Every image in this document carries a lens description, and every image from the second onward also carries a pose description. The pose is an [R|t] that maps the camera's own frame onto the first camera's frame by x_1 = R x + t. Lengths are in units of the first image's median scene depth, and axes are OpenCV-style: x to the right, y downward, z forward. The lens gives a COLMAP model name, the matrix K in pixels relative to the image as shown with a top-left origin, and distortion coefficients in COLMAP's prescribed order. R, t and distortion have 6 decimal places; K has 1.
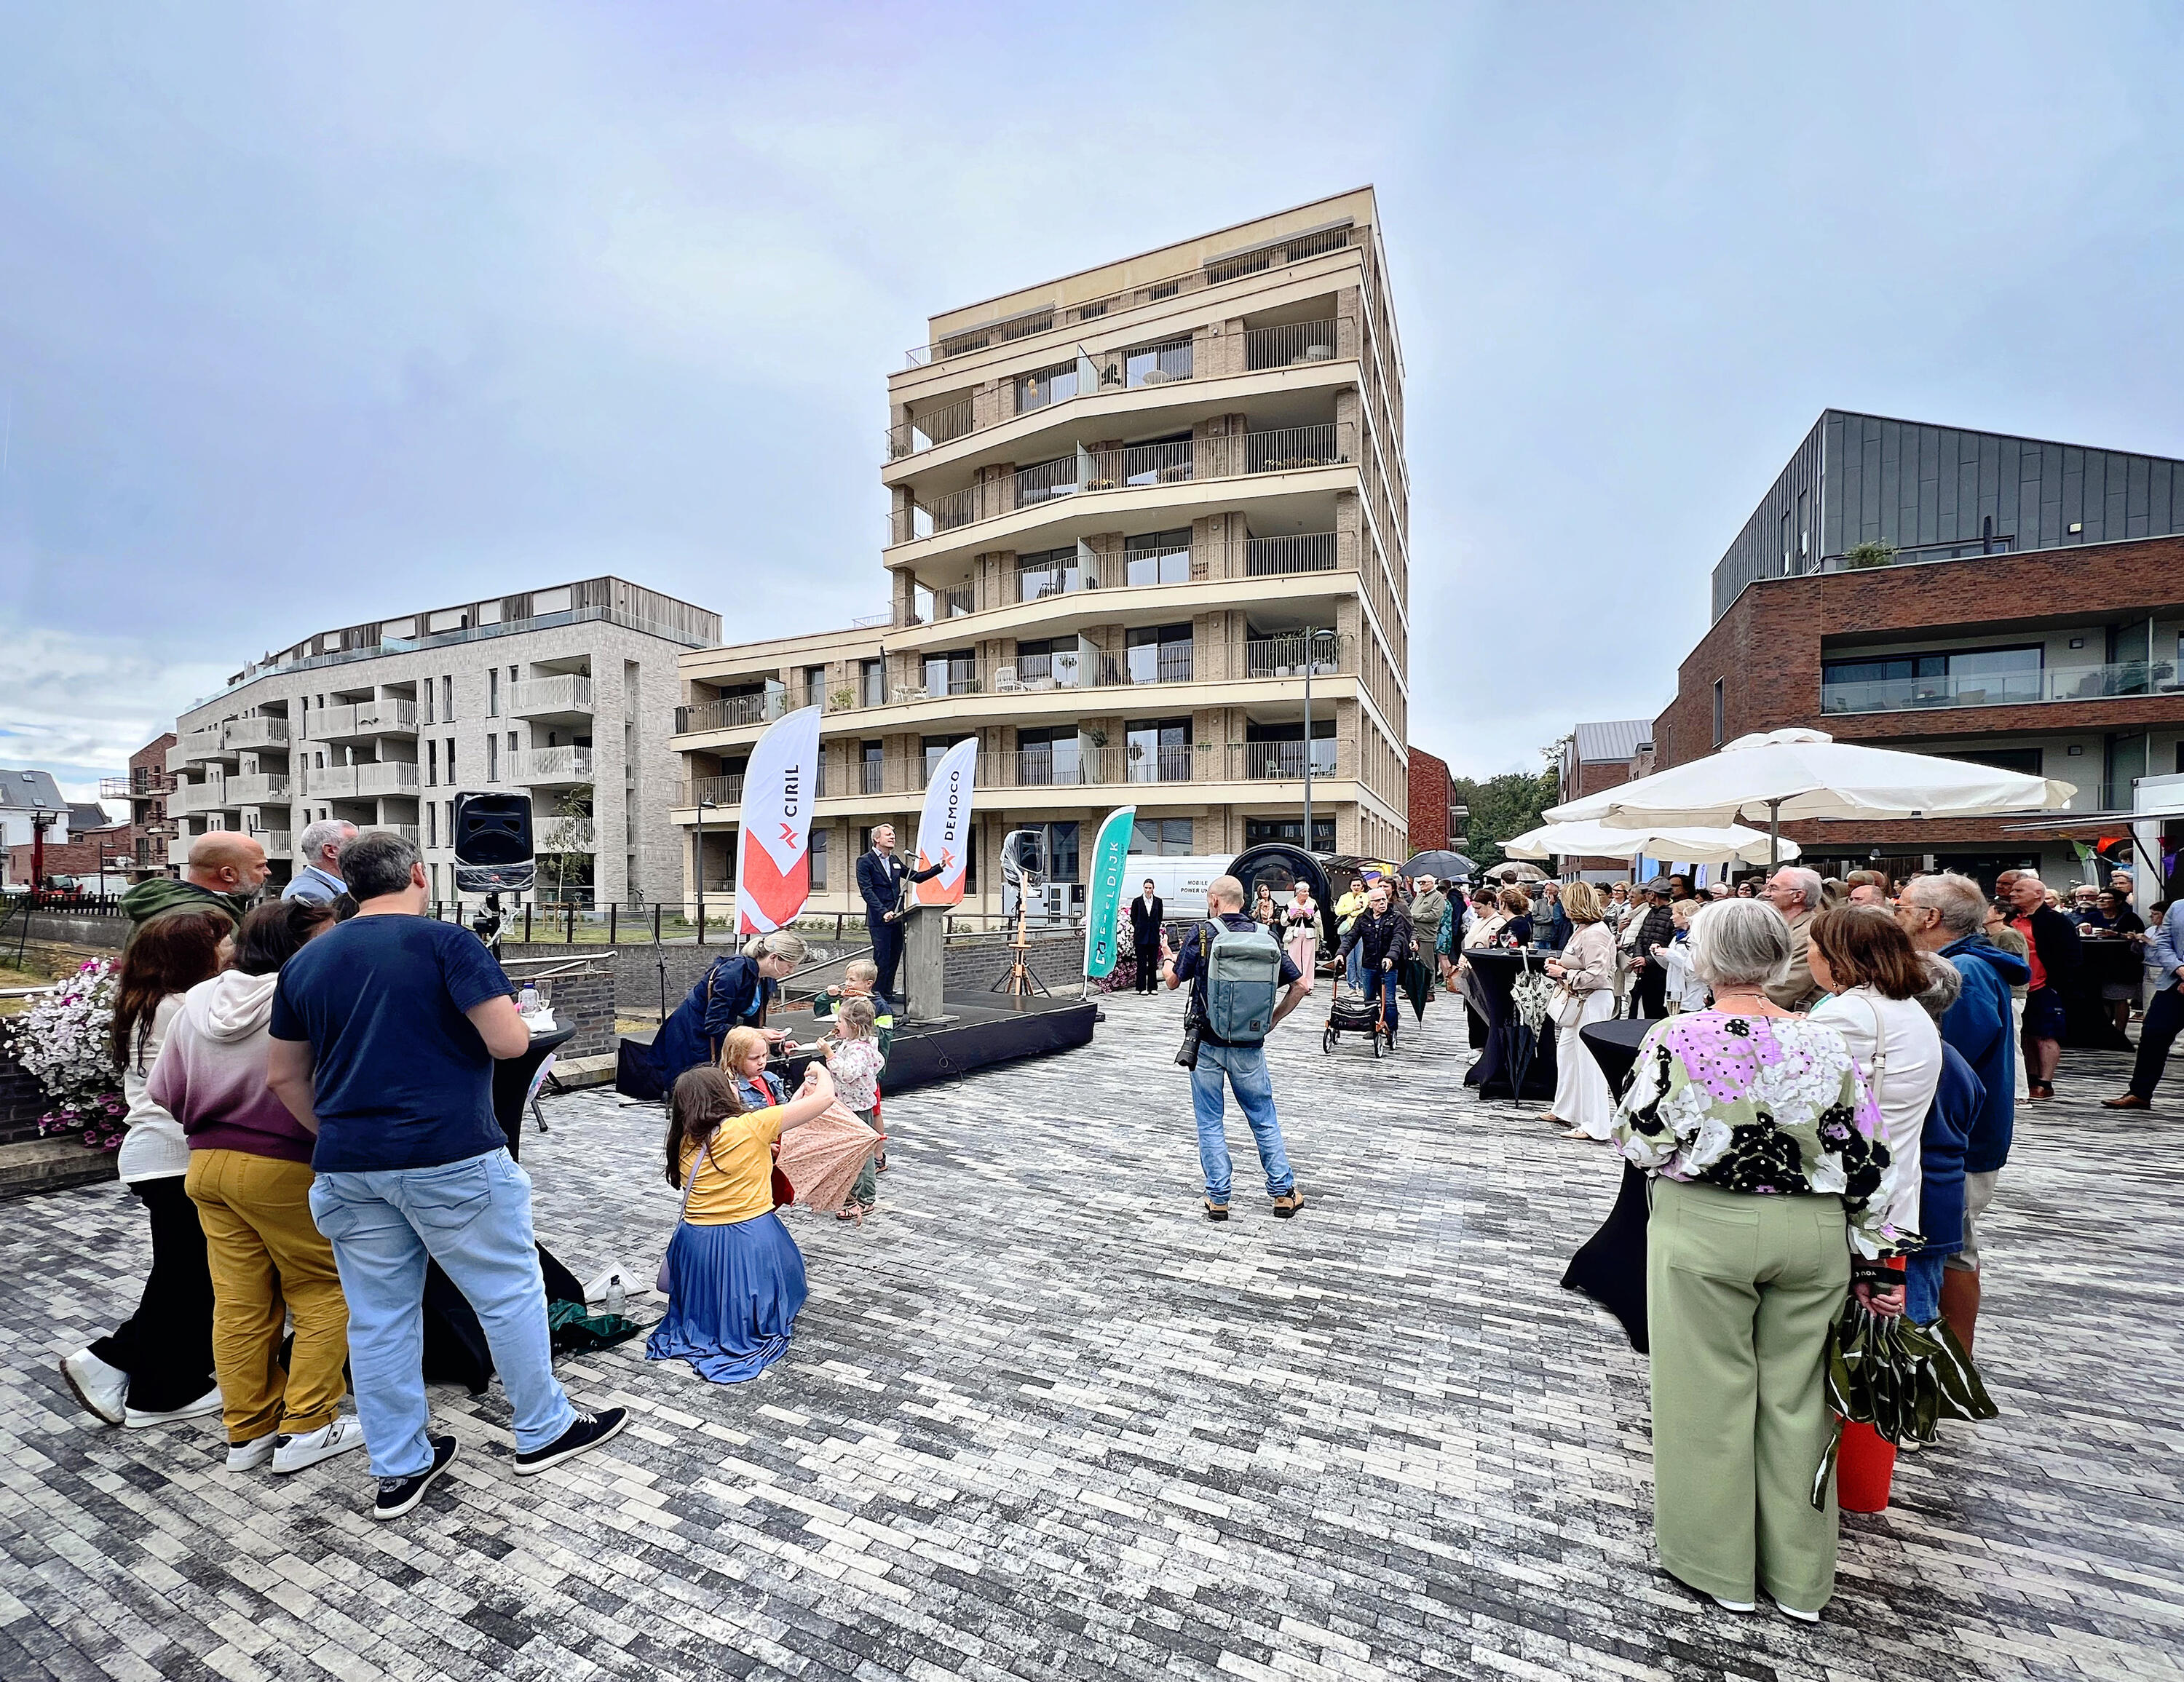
lens RADIAL K [[880.9, 0, 1071.0], [0, 880.9, 897.5], [0, 0, 1]] dist [-0.000379, -0.000183]
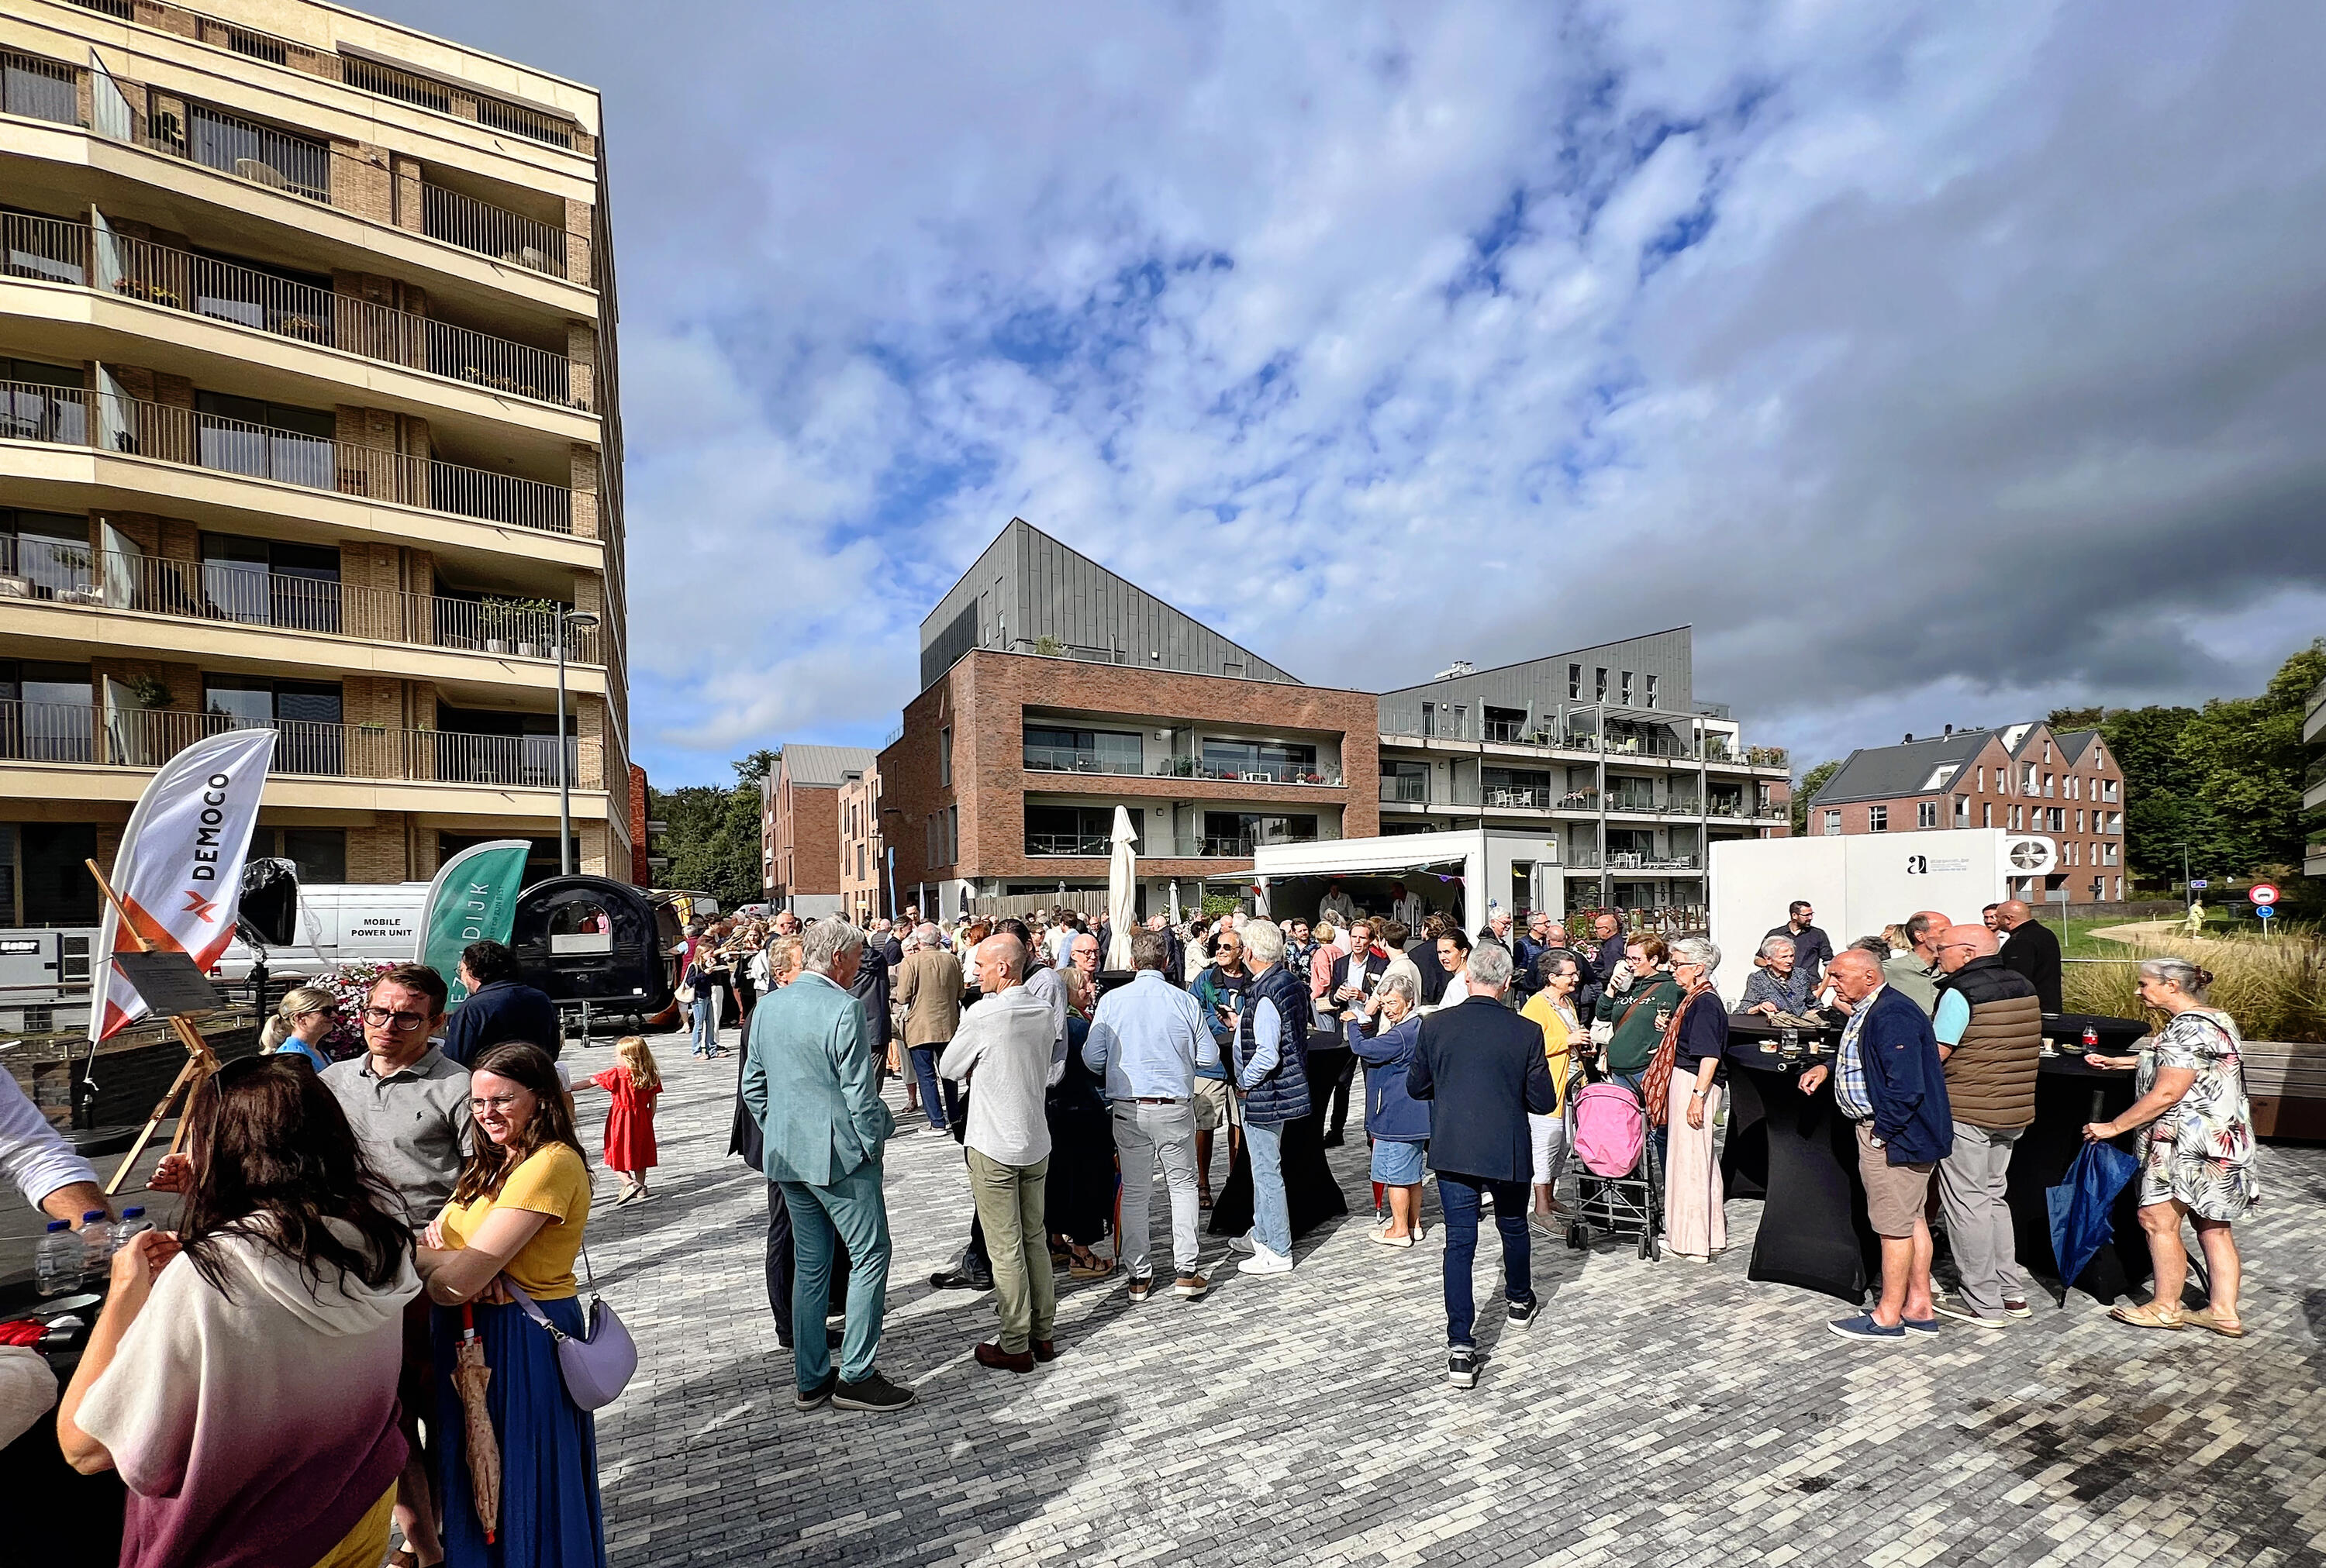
lens RADIAL K [[993.5, 0, 1157.6], [0, 993.5, 897.1], [0, 0, 1]] dist [-0.006423, 0.000728]
pose [[0.623229, -0.007578, 0.782003, -0.071249], [0.028455, 0.999511, -0.012992, -0.006651], [-0.781521, 0.030349, 0.623140, 0.008564]]
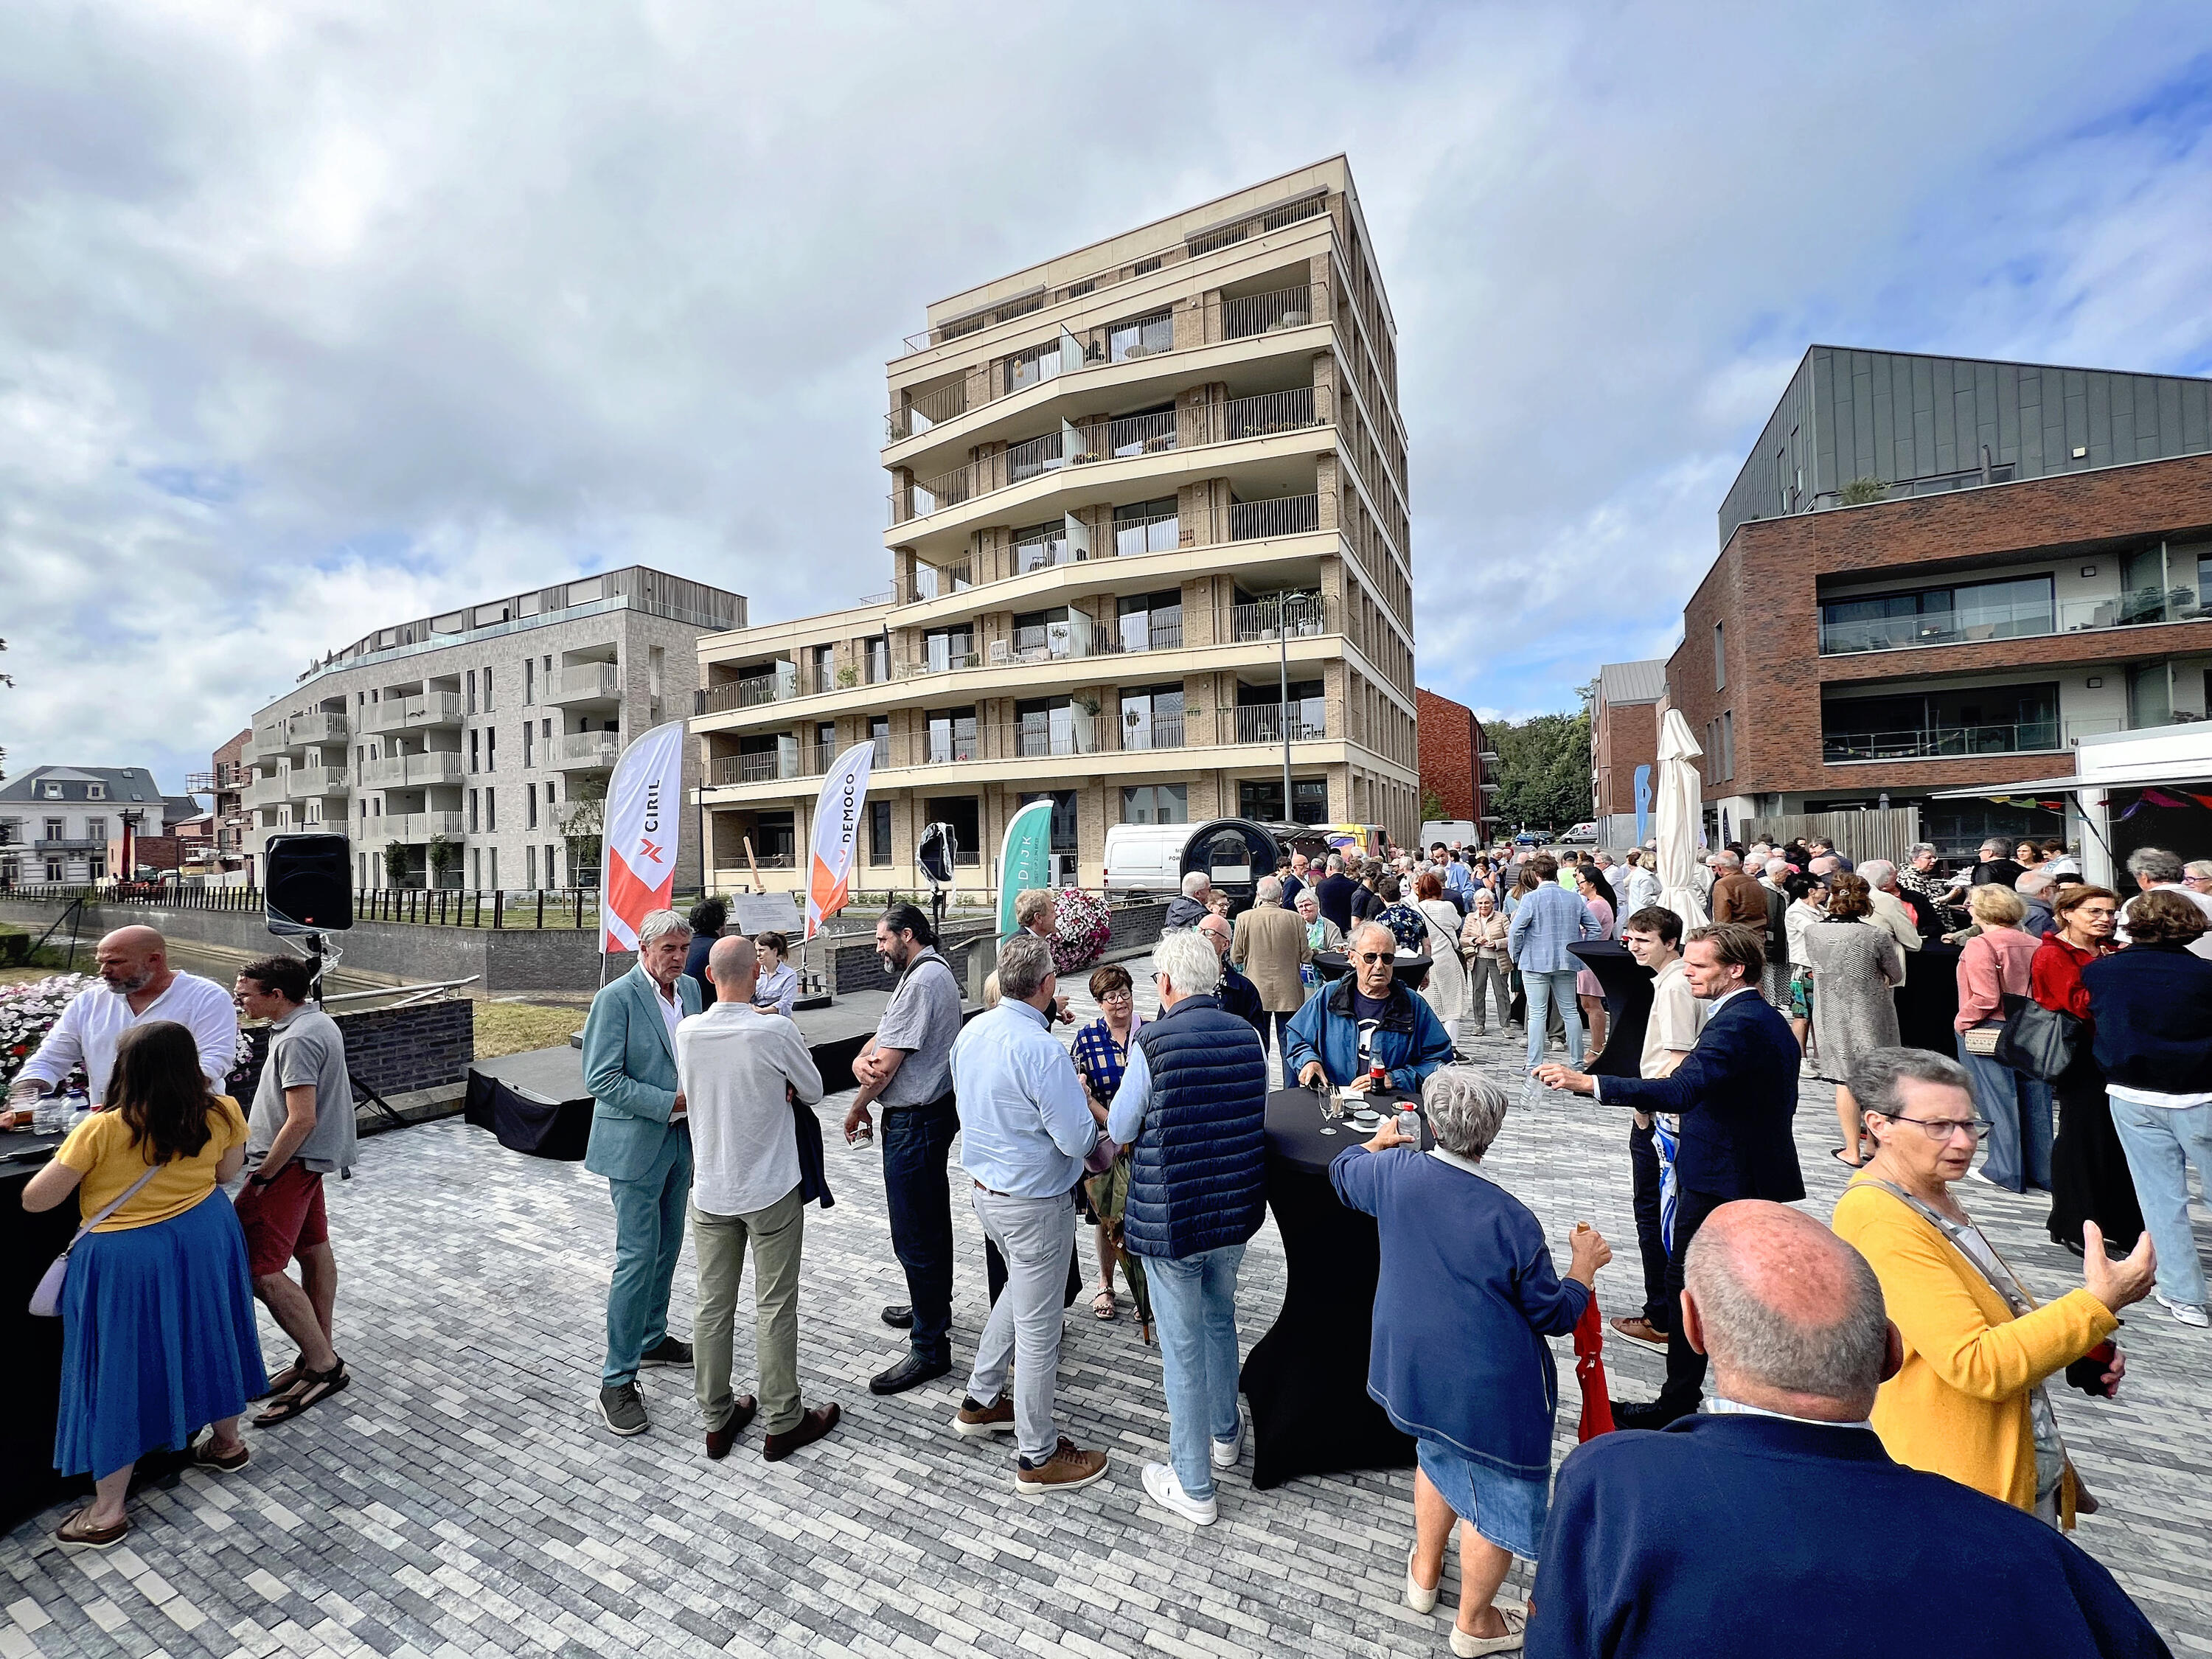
lens RADIAL K [[874.0, 0, 1069.7], [0, 874.0, 826.6], [0, 0, 1]] dist [-0.002031, 0.000319]
pose [[0.998390, -0.035497, -0.044242, 0.044125], [0.034029, 0.998859, -0.033504, -0.011269], [0.045381, 0.031945, 0.998459, 0.007267]]
